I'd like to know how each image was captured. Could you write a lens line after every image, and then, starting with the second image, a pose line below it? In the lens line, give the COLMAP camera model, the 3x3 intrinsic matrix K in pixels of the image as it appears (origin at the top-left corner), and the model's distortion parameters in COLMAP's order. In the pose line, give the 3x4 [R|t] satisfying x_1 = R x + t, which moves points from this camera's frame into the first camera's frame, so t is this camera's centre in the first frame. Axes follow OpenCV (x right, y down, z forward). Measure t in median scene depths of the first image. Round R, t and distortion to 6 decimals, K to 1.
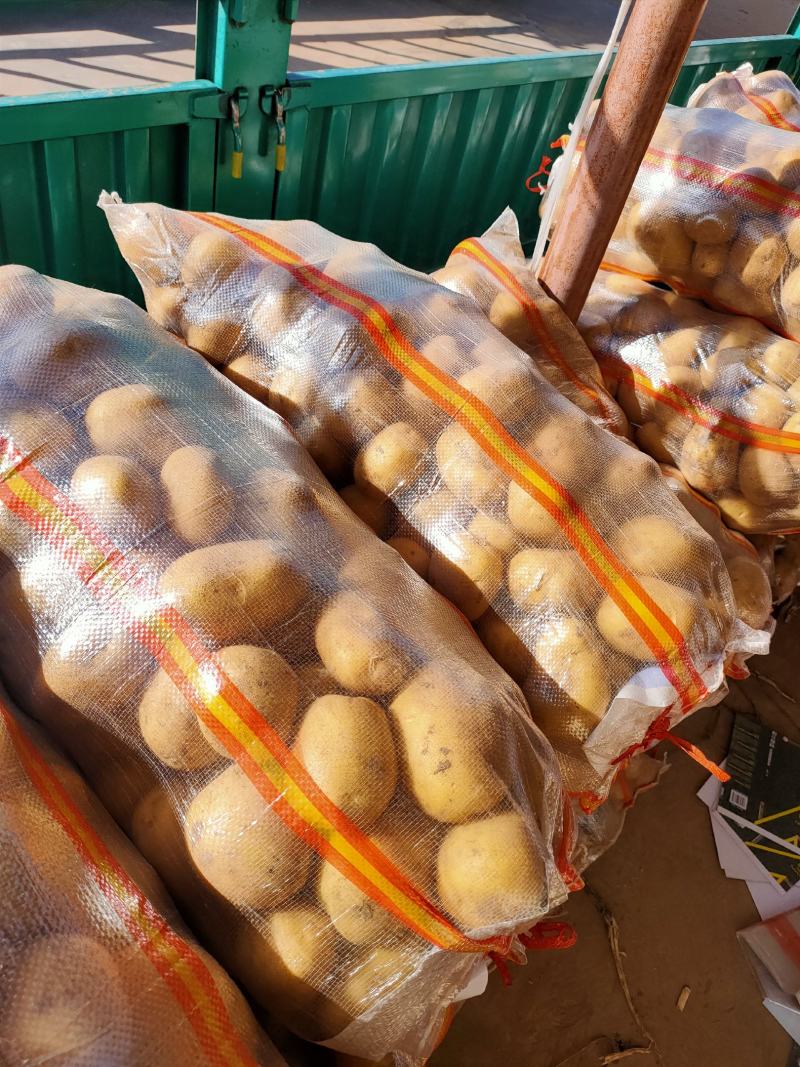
lens RADIAL K [[819.4, 0, 401.0], [0, 819.4, 533.7], [0, 0, 1]] dist [0.014255, -0.003935]
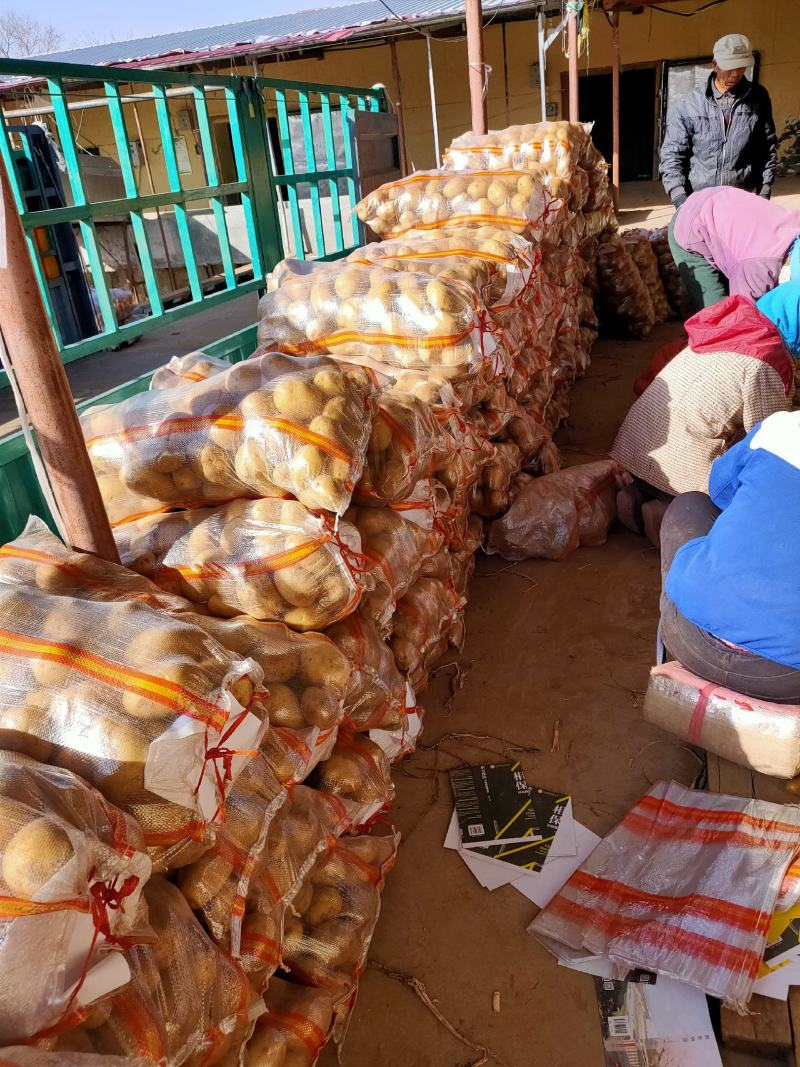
lens RADIAL K [[819.4, 0, 398.9], [0, 819.4, 532.0], [0, 0, 1]] dist [0.014255, -0.003935]
pose [[0.824849, -0.463037, 0.324378, 0.174616], [0.545081, 0.803613, -0.238942, 0.257990], [-0.150035, 0.373904, 0.915252, -0.279167]]
